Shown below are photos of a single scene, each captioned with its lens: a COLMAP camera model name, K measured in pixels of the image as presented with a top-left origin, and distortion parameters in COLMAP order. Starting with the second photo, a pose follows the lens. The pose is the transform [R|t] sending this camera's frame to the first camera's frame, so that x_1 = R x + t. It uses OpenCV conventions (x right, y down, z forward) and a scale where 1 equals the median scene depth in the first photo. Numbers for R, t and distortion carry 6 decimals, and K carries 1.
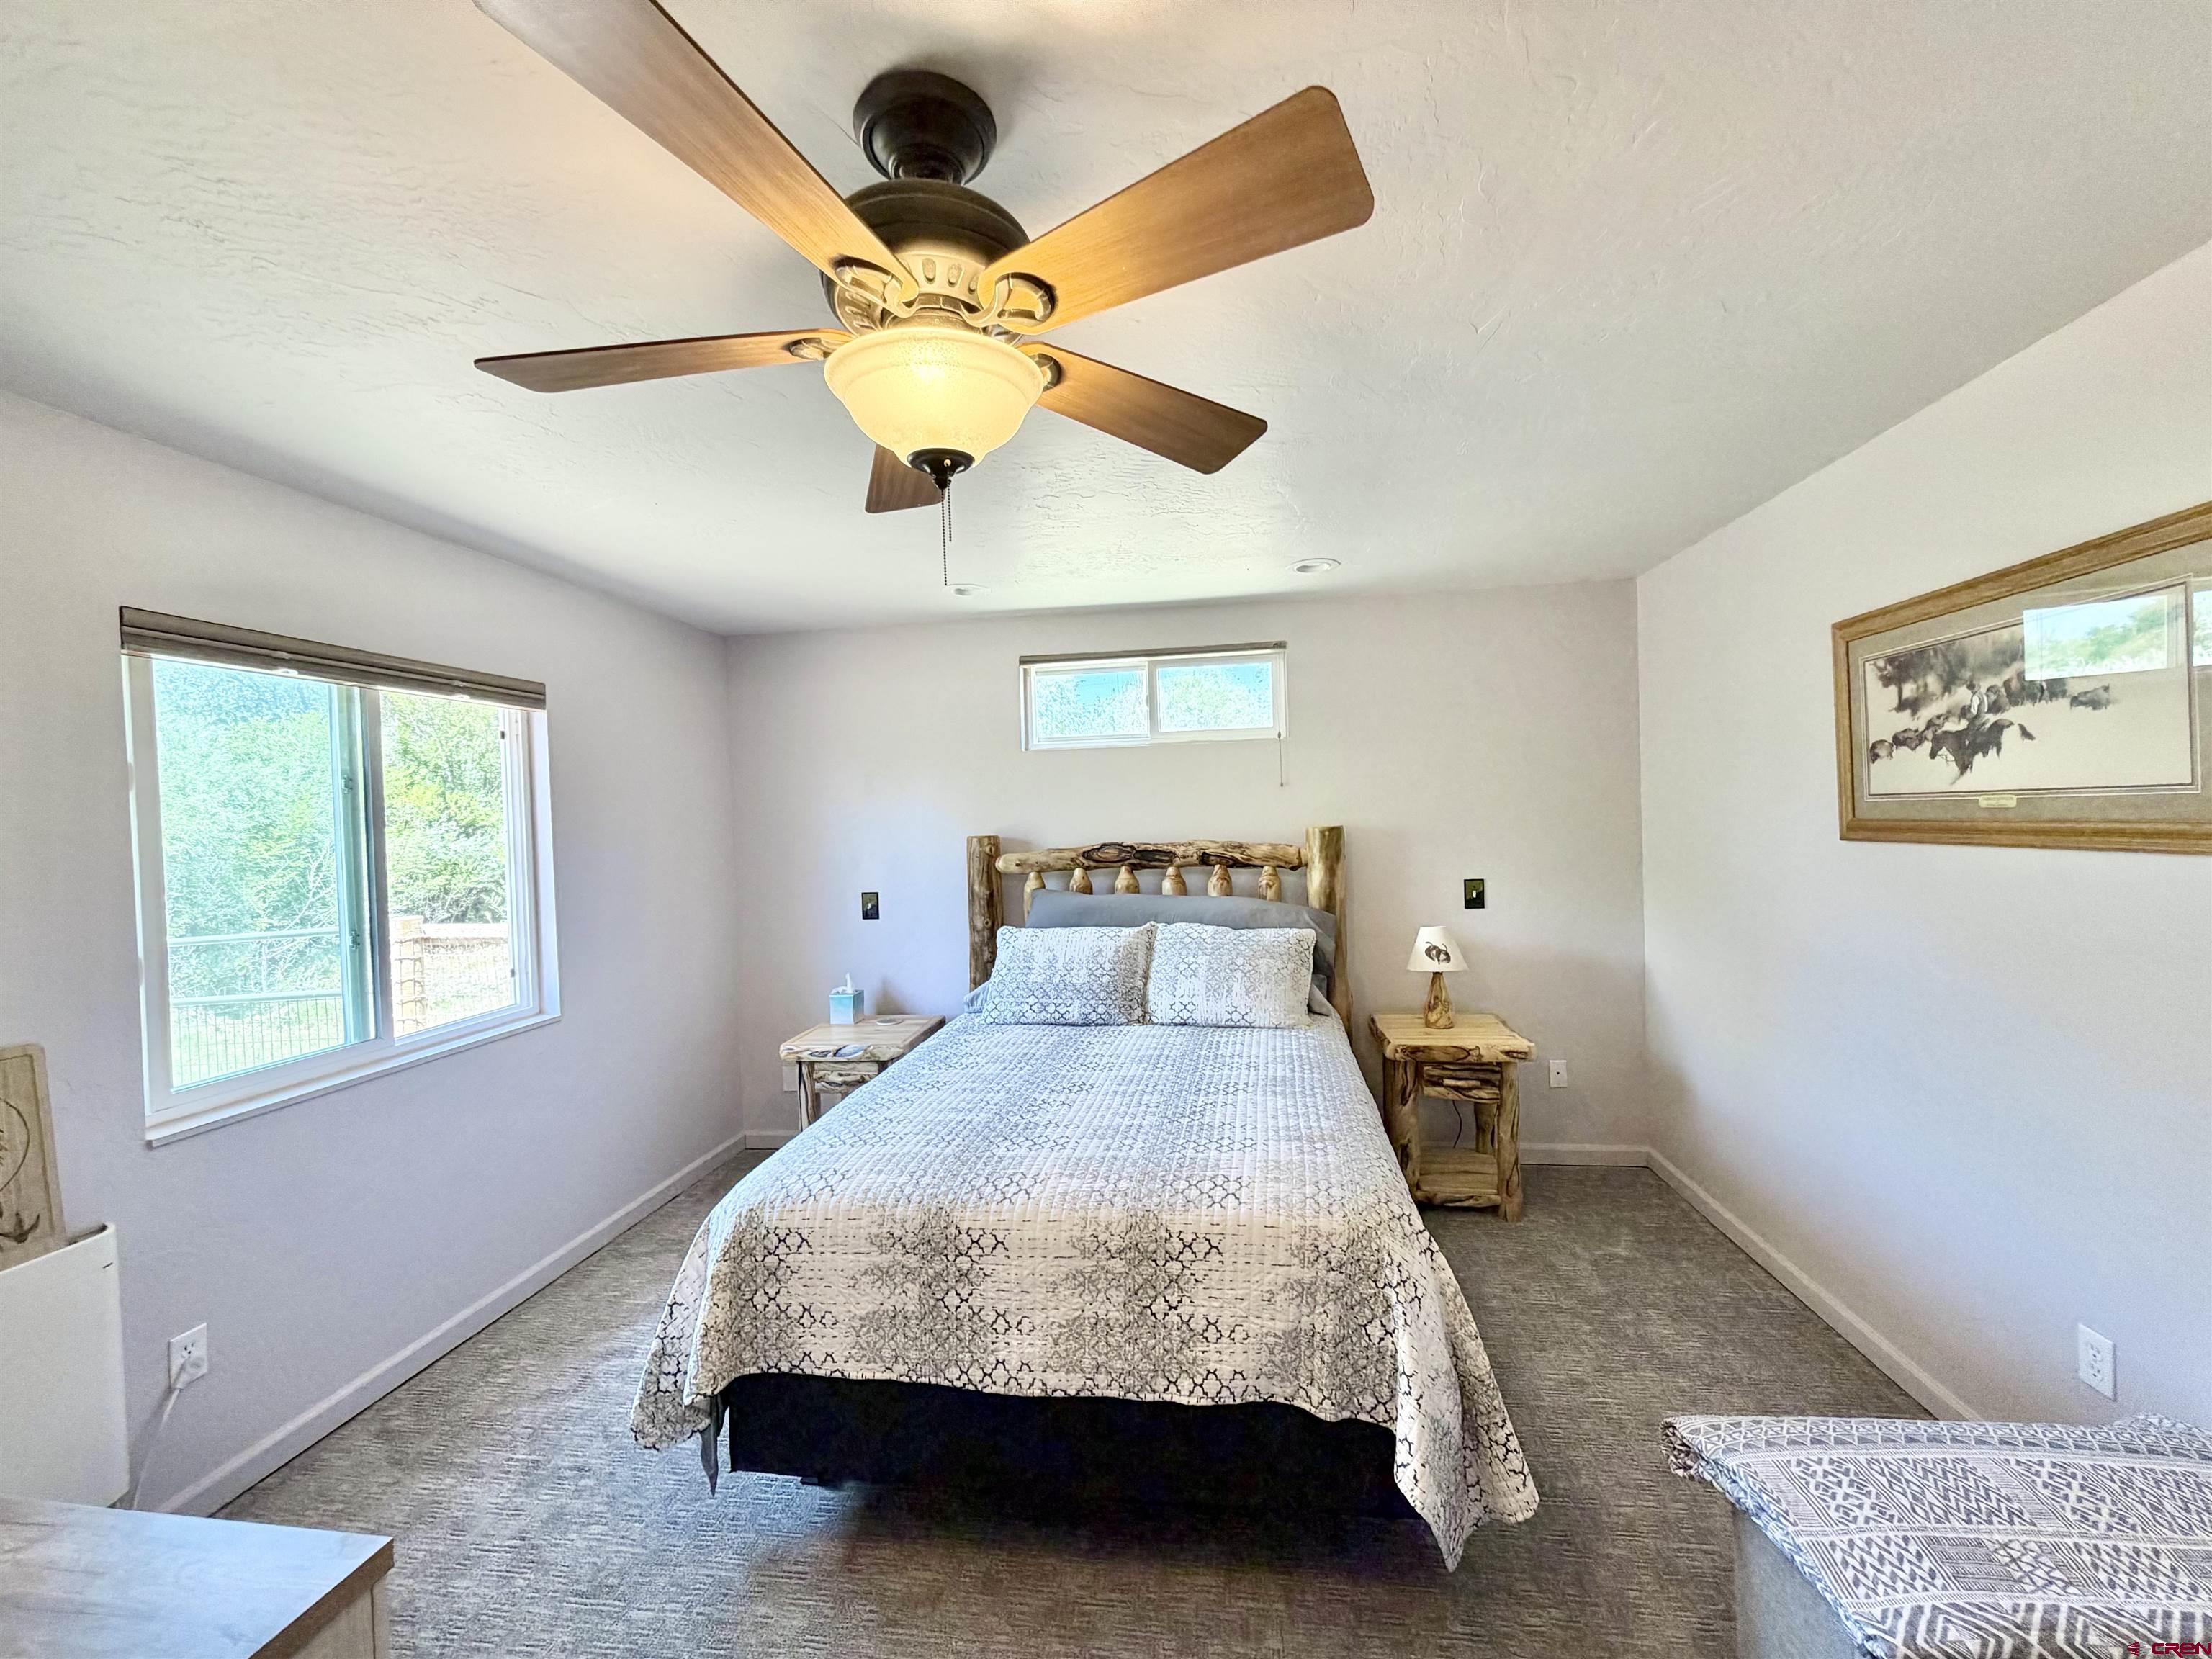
lens RADIAL K [[881.2, 0, 1117.2], [0, 881.2, 828.9], [0, 0, 1]] dist [-0.001479, 0.001037]
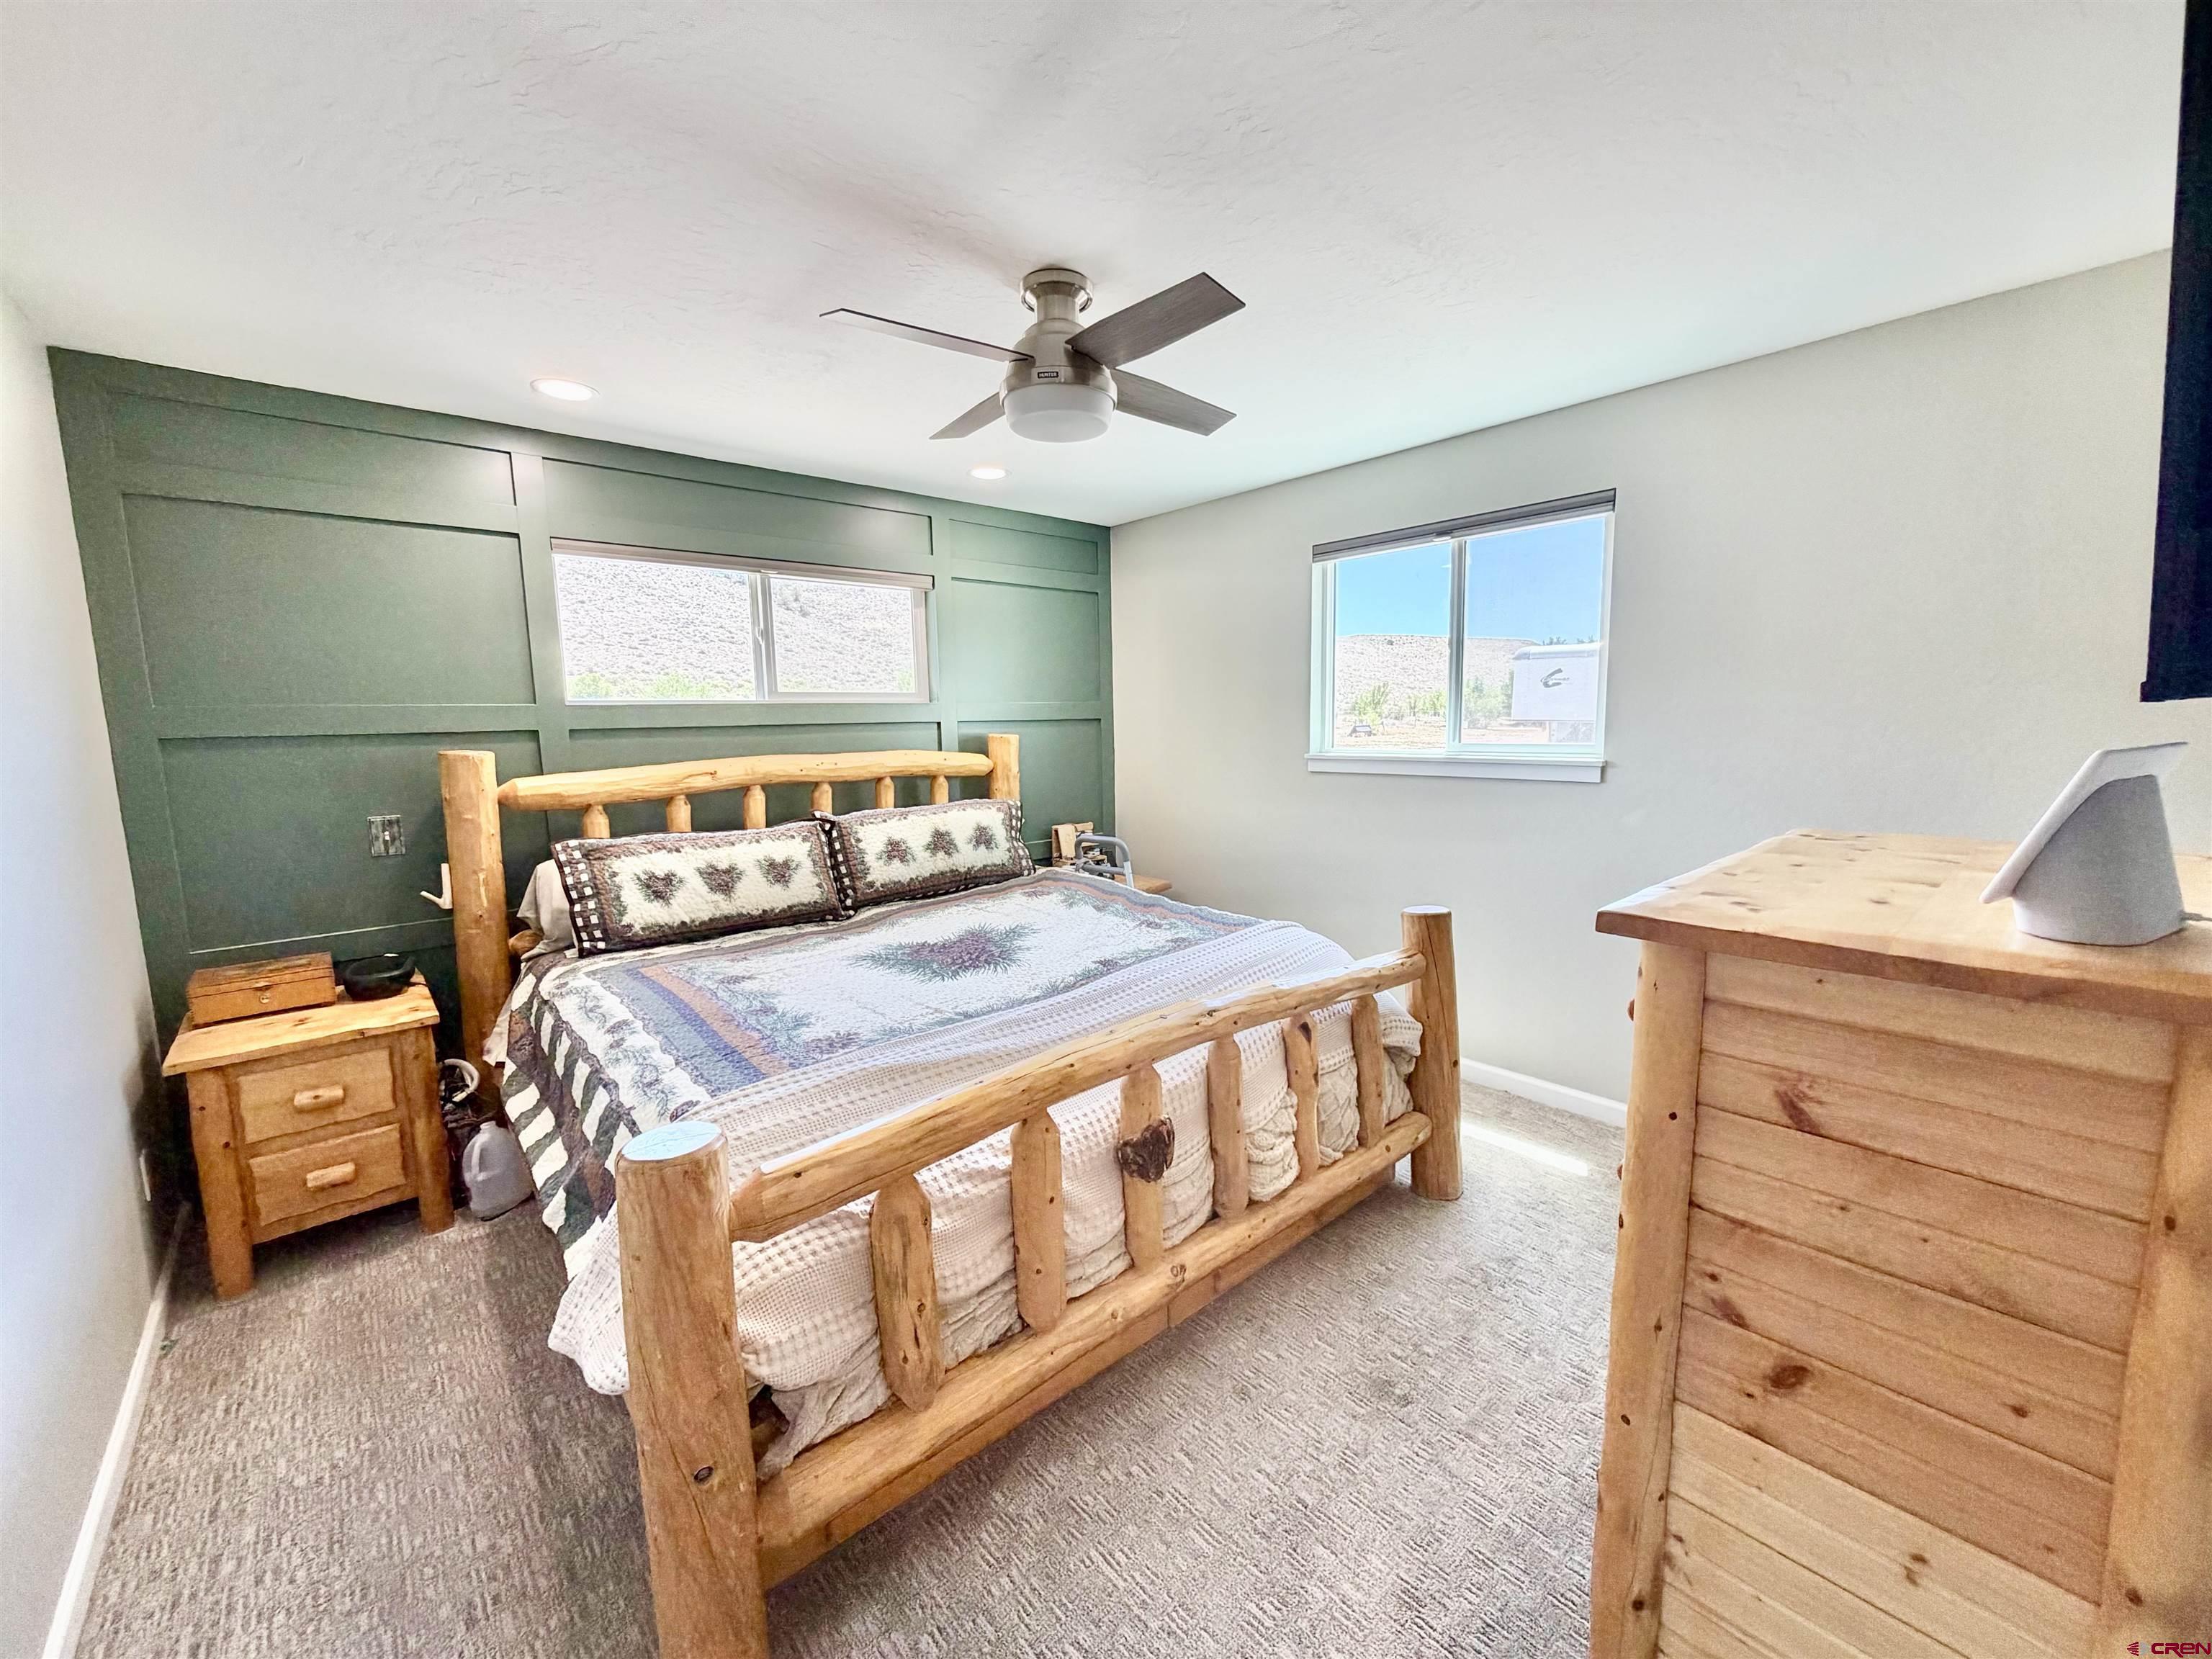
lens RADIAL K [[881.2, 0, 1109.7], [0, 881.2, 830.2], [0, 0, 1]] dist [-0.001479, 0.001037]
pose [[-0.651470, 0.134825, -0.746598, 0.579682], [0.024376, 0.987294, 0.157021, 0.067187], [0.758283, 0.084095, -0.646479, 1.171637]]
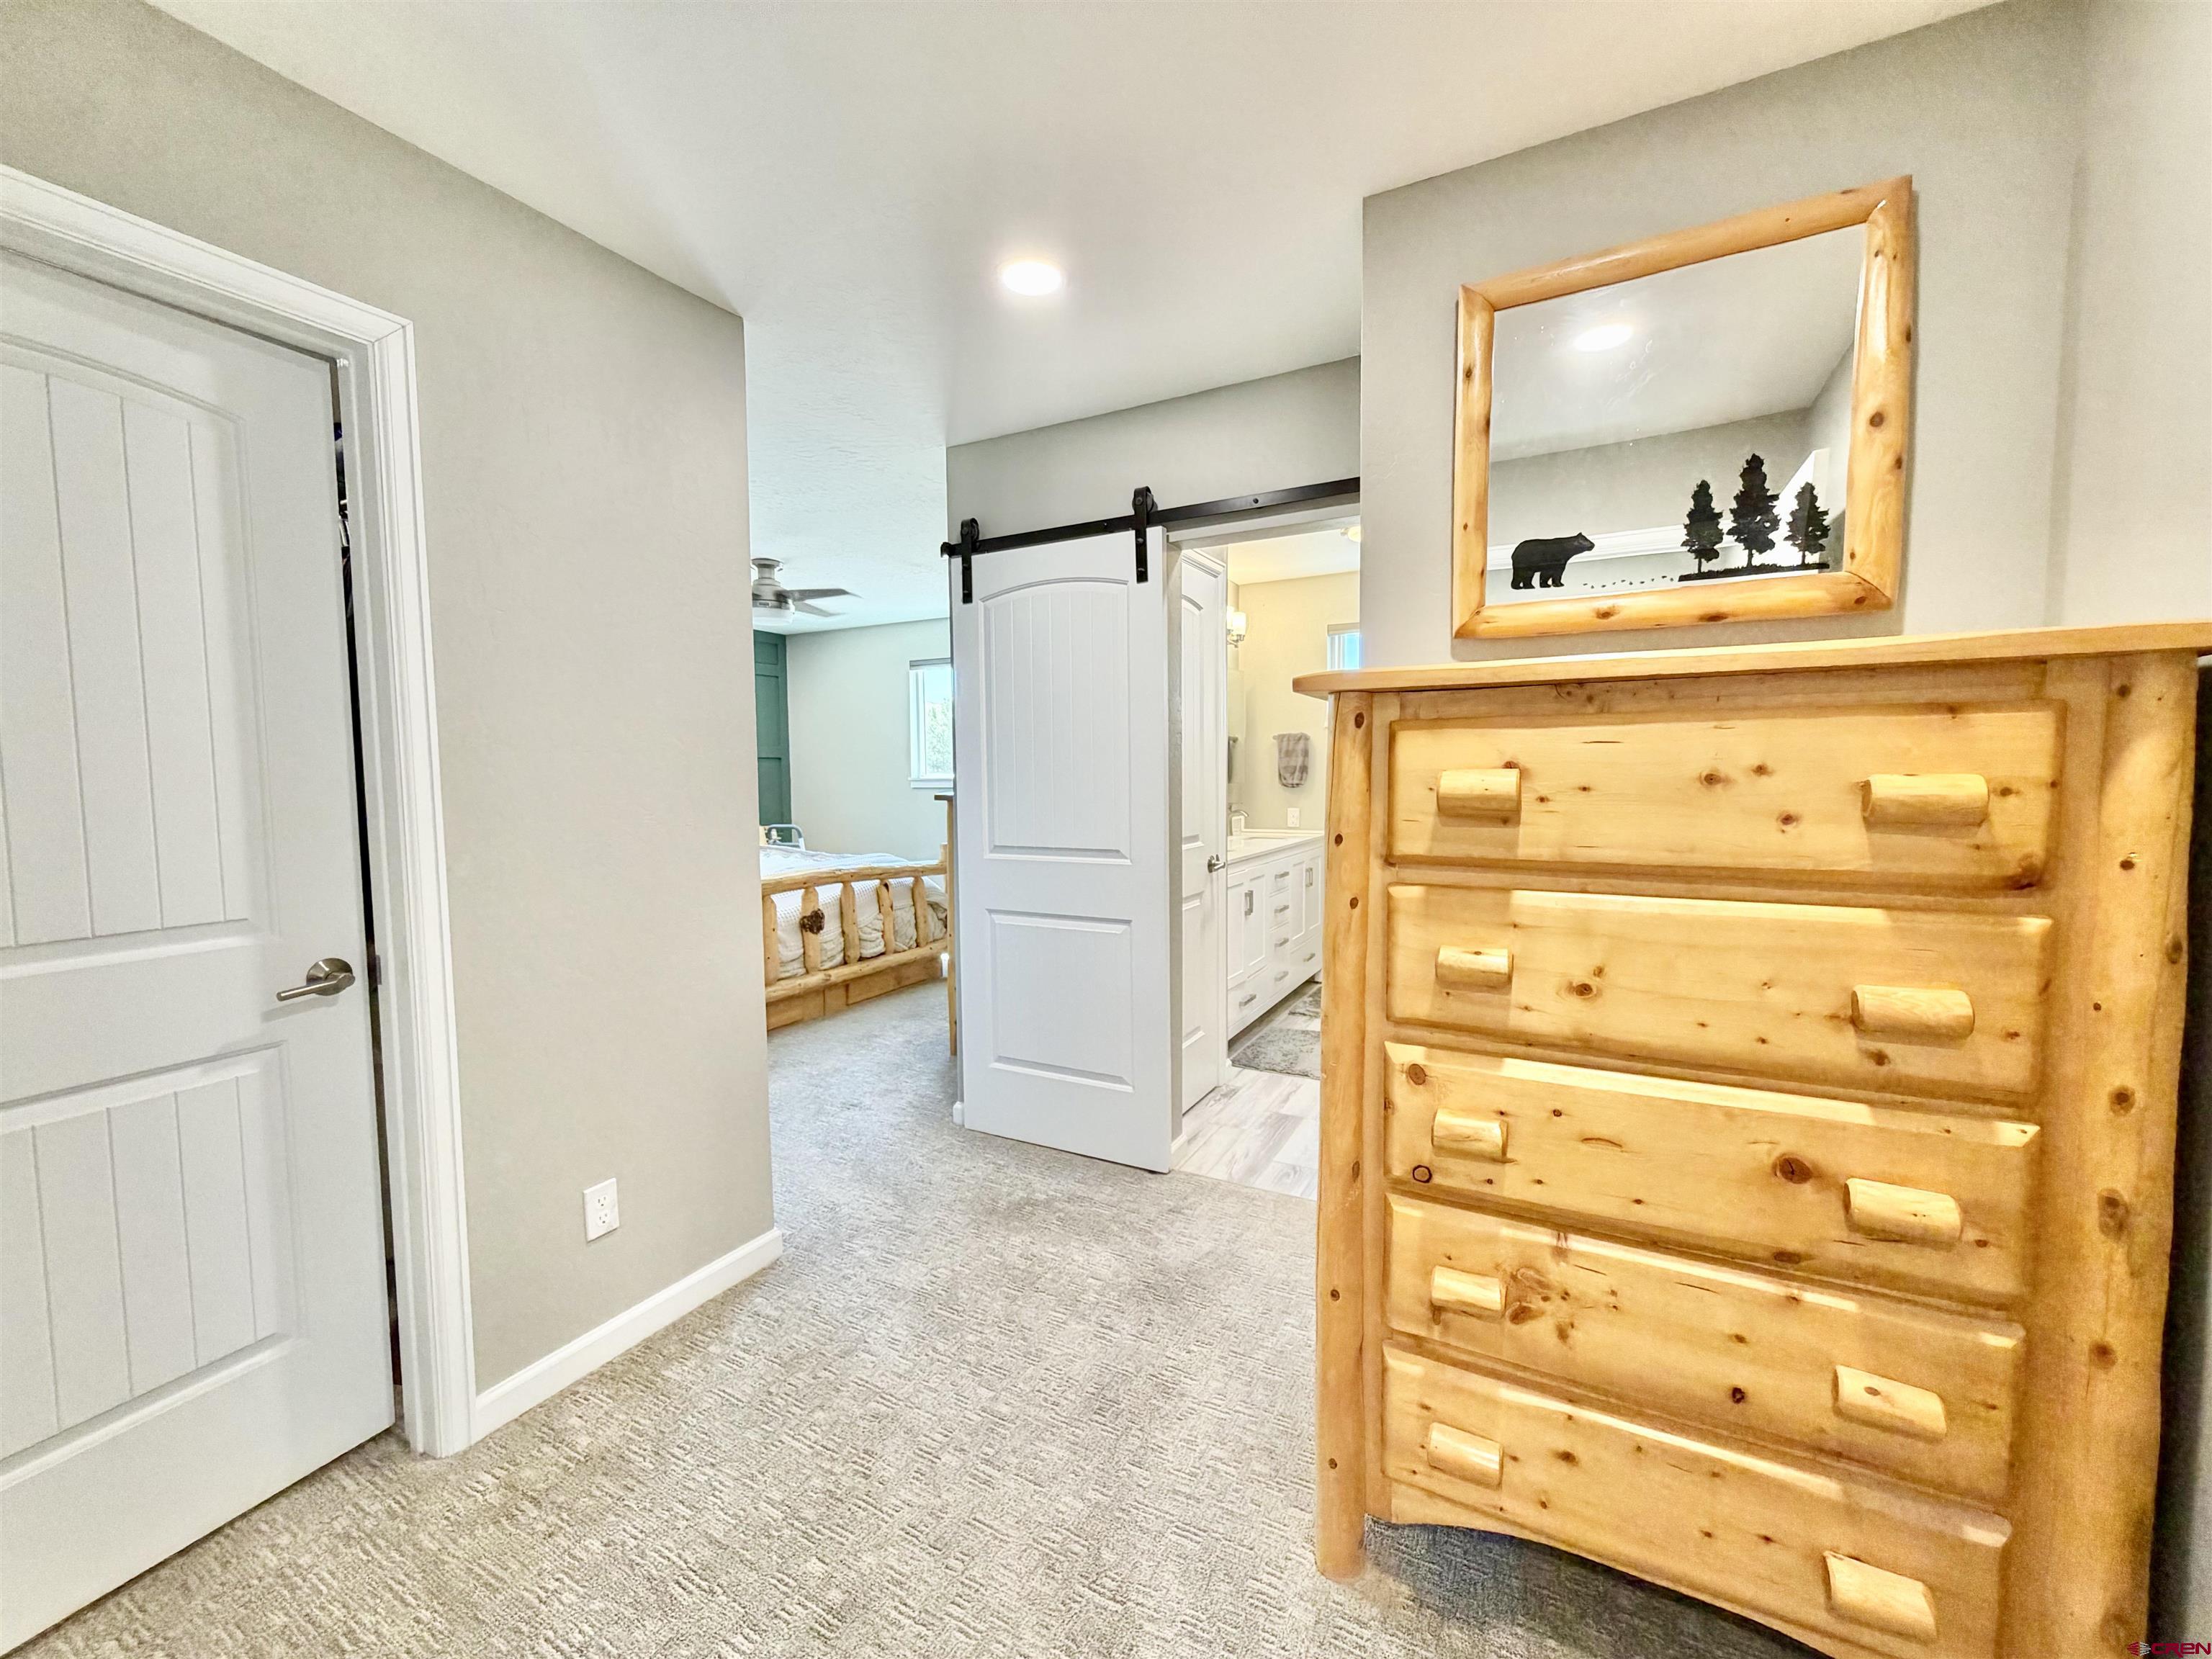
lens RADIAL K [[881.2, 0, 1117.2], [0, 881.2, 826.2], [0, 0, 1]] dist [-0.001479, 0.001037]
pose [[-0.334182, 0.088295, -0.938364, 1.377692], [0.003811, 0.995721, 0.092335, 0.084849], [0.942501, 0.027280, -0.333088, 1.815030]]
